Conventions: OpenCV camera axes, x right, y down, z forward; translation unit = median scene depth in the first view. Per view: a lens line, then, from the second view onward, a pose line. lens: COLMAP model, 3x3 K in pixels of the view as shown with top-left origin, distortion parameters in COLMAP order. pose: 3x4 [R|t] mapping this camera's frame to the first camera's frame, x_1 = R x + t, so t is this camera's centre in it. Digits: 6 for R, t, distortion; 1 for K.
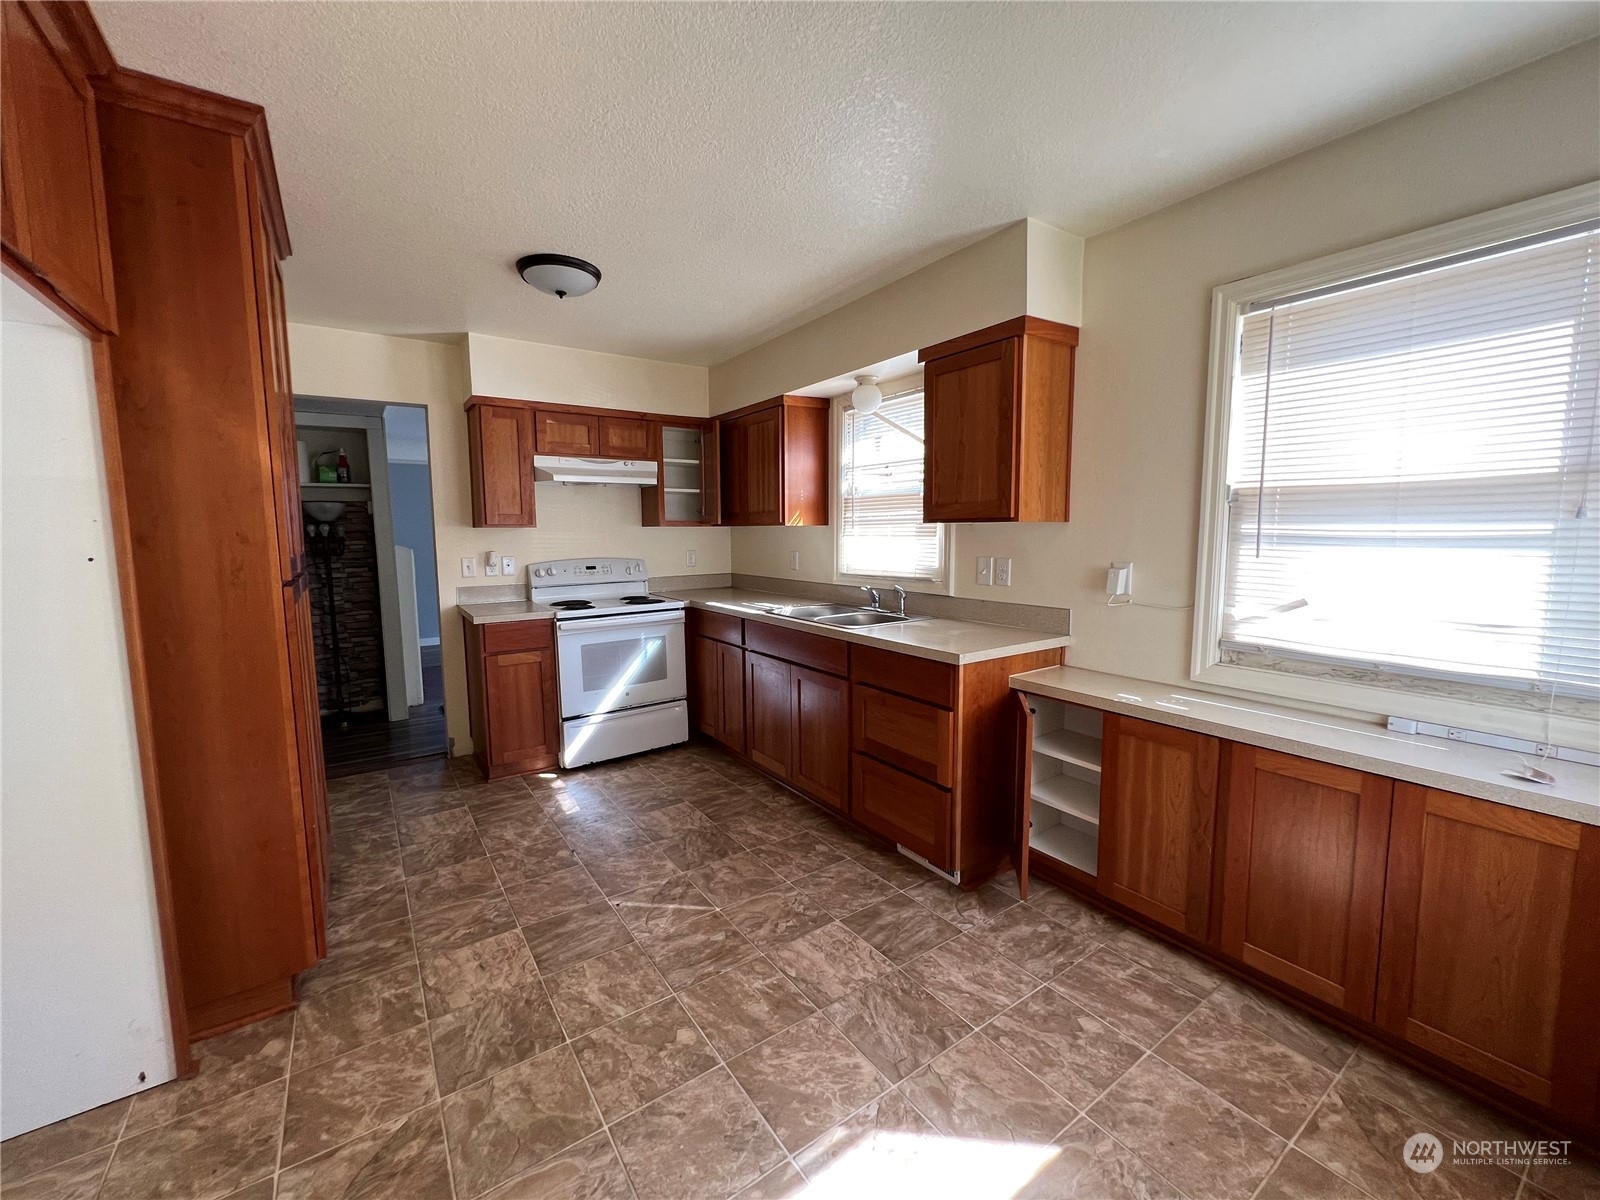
lens RADIAL K [[649.2, 0, 800.2], [0, 649.2, 597.4], [0, 0, 1]] dist [0.002104, 0.000060]
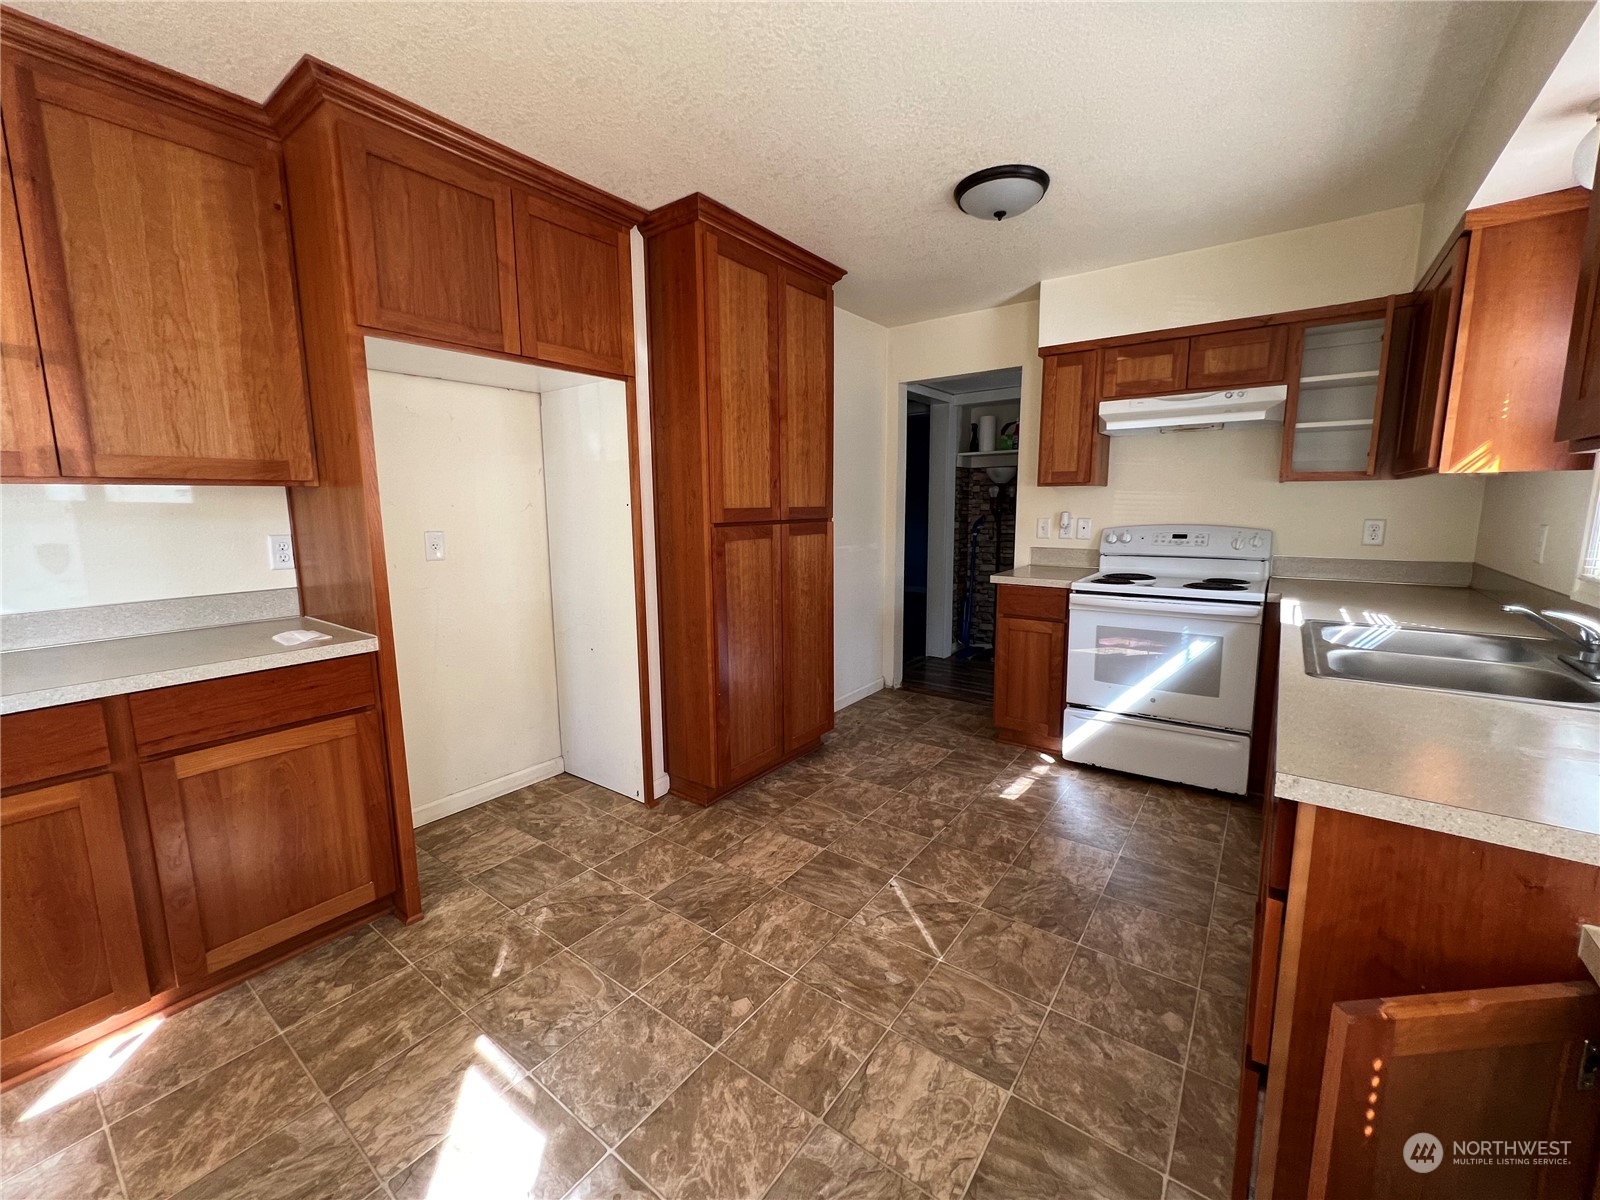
lens RADIAL K [[649.2, 0, 797.1], [0, 649.2, 597.1], [0, 0, 1]] dist [0.002104, 0.000060]
pose [[0.309925, 0.142653, -0.939998, 0.492476], [-0.094183, 0.988423, 0.118949, -0.039333], [0.946084, 0.051667, 0.319773, 0.536430]]
